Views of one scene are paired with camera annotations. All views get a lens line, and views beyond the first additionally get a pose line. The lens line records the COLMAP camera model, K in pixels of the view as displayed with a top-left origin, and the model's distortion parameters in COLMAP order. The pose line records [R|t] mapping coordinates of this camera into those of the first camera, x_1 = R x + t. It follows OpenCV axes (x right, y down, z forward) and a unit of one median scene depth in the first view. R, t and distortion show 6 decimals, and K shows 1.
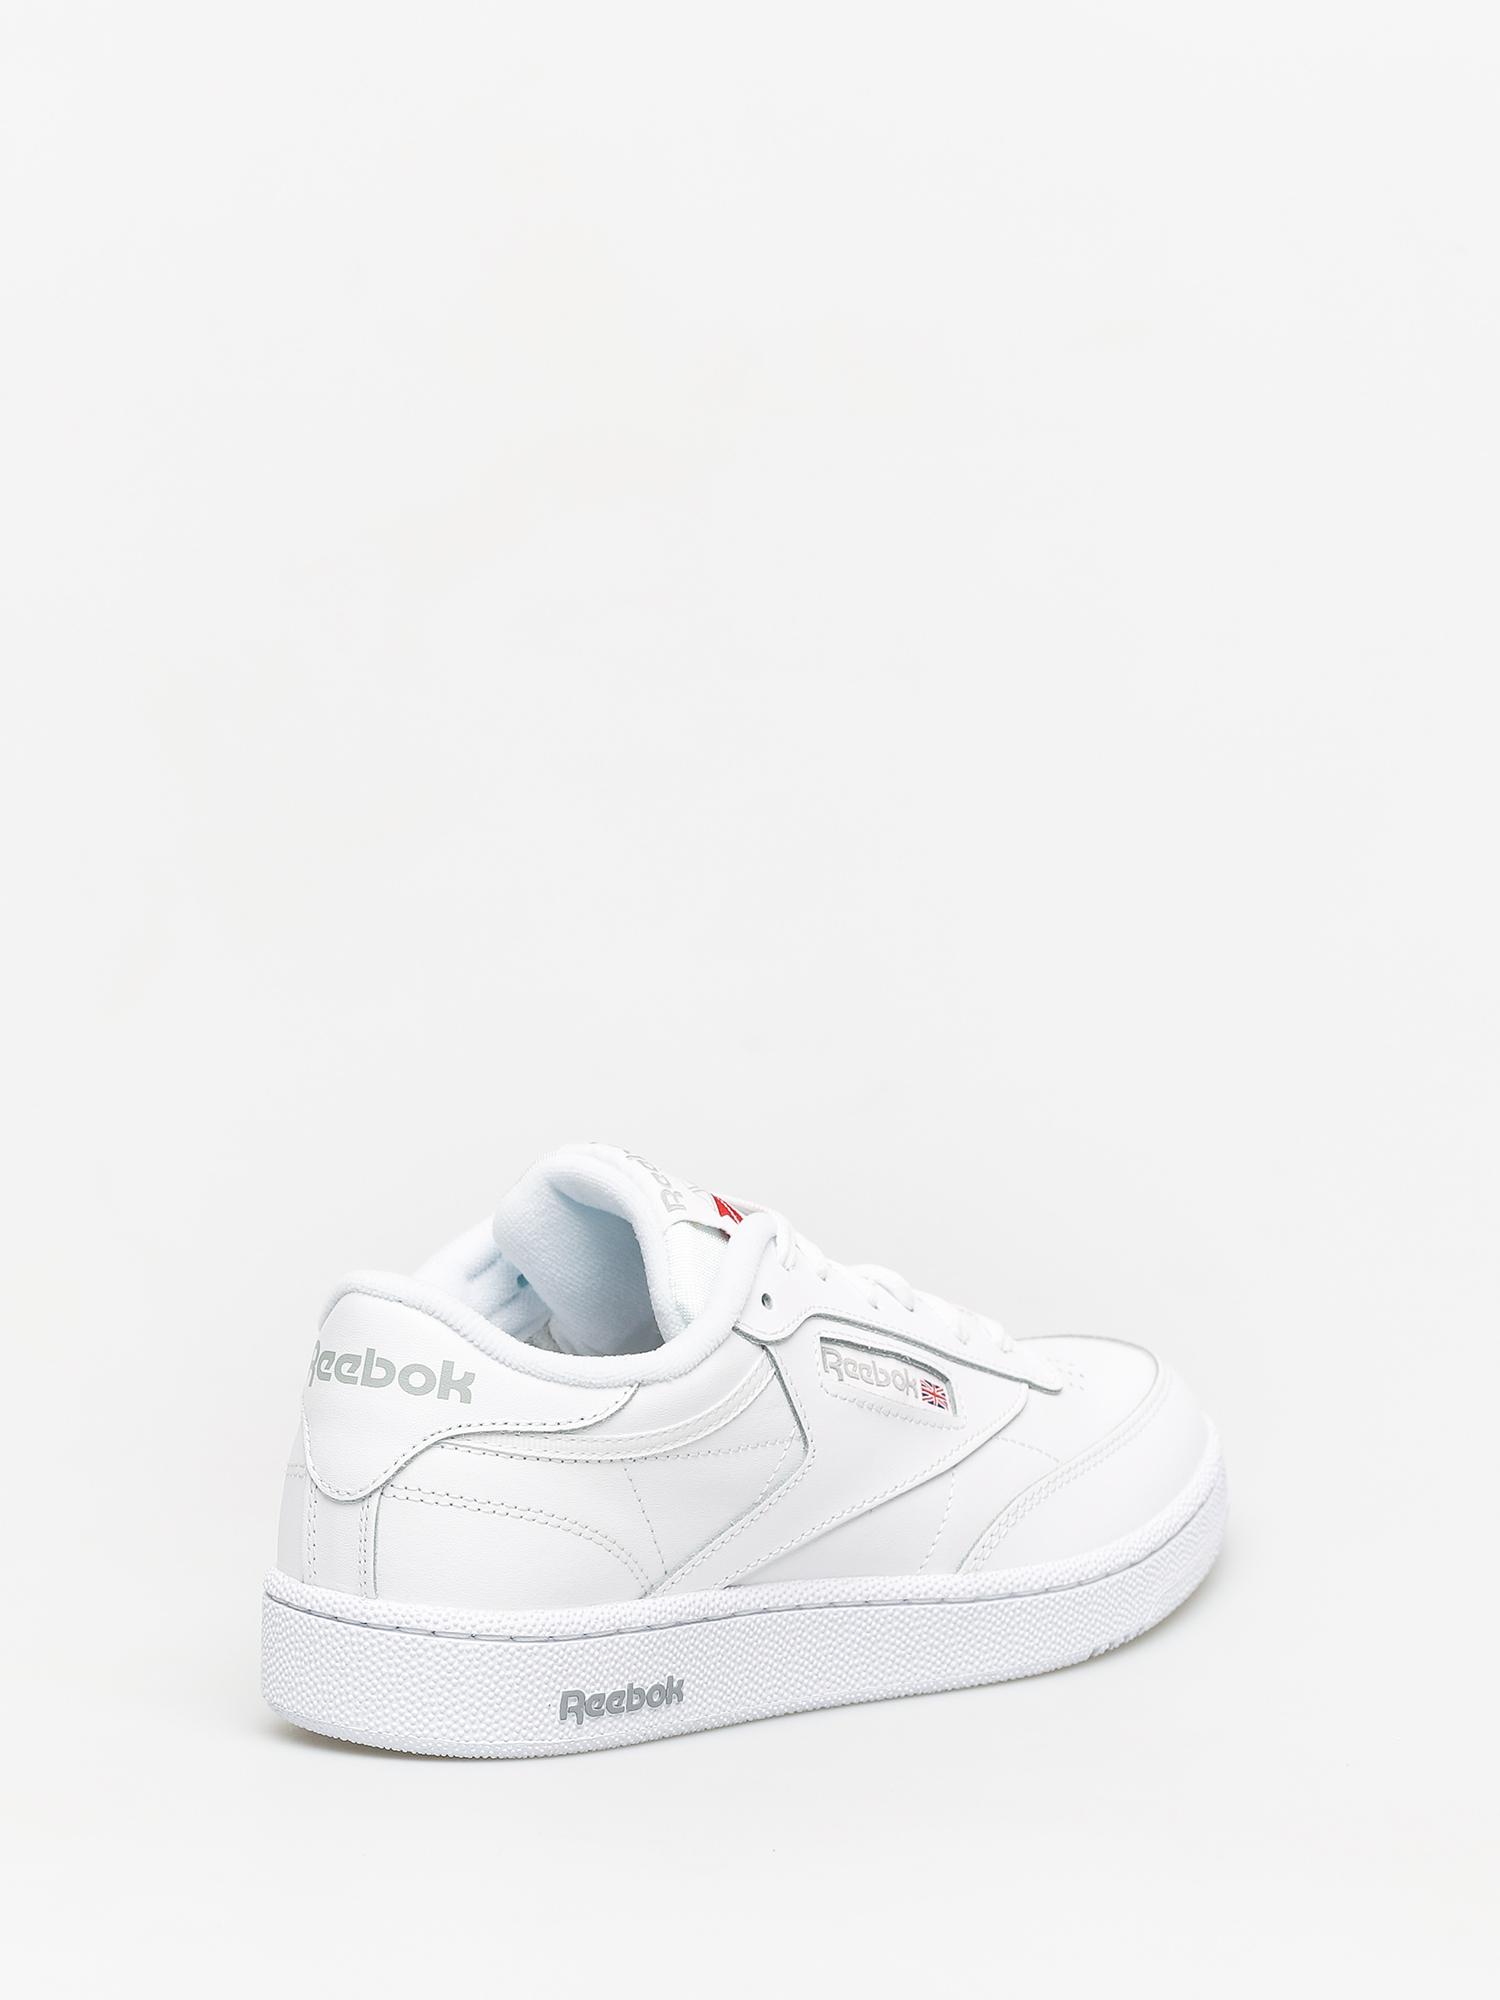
lens RADIAL K [[6885.7, 0, 750.0], [0, 6885.7, 998.4], [0, 0, 1]] dist [-0.112851, 0.000000]
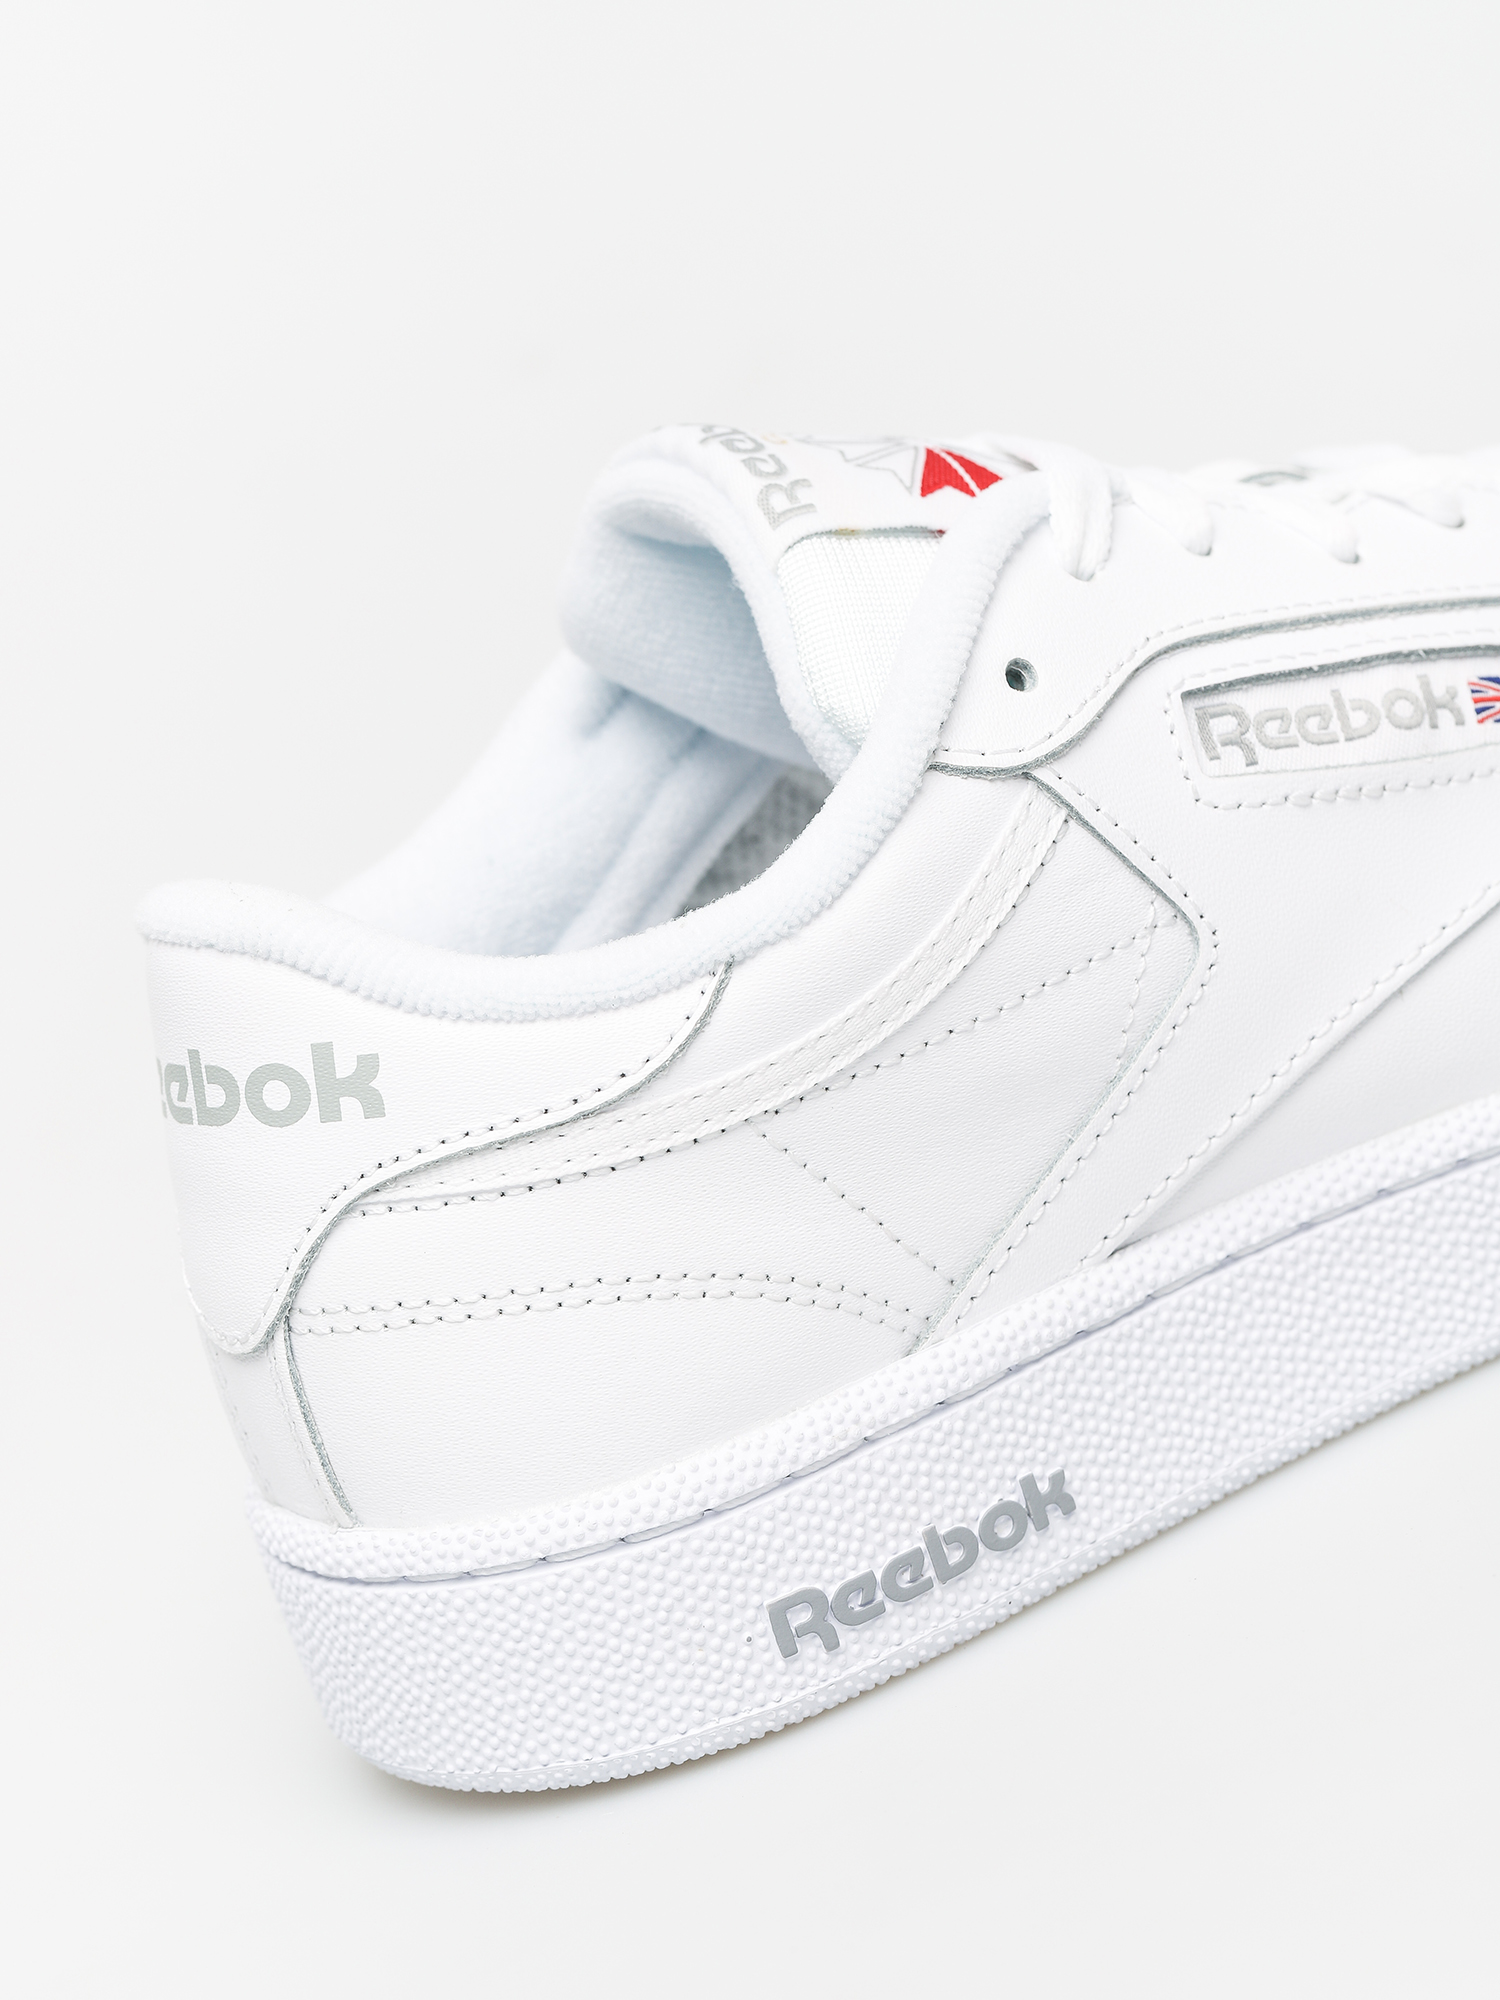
lens RADIAL K [[6885.7, 0, 749.1], [0, 6885.7, 1000.6], [0, 0, 1]] dist [-0.112851, 0.000000]
pose [[0.901250, -0.257695, -0.348341, 0.152955], [0.318582, 0.938992, 0.129611, -0.003712], [0.293690, -0.227788, 0.928364, 0.551501]]
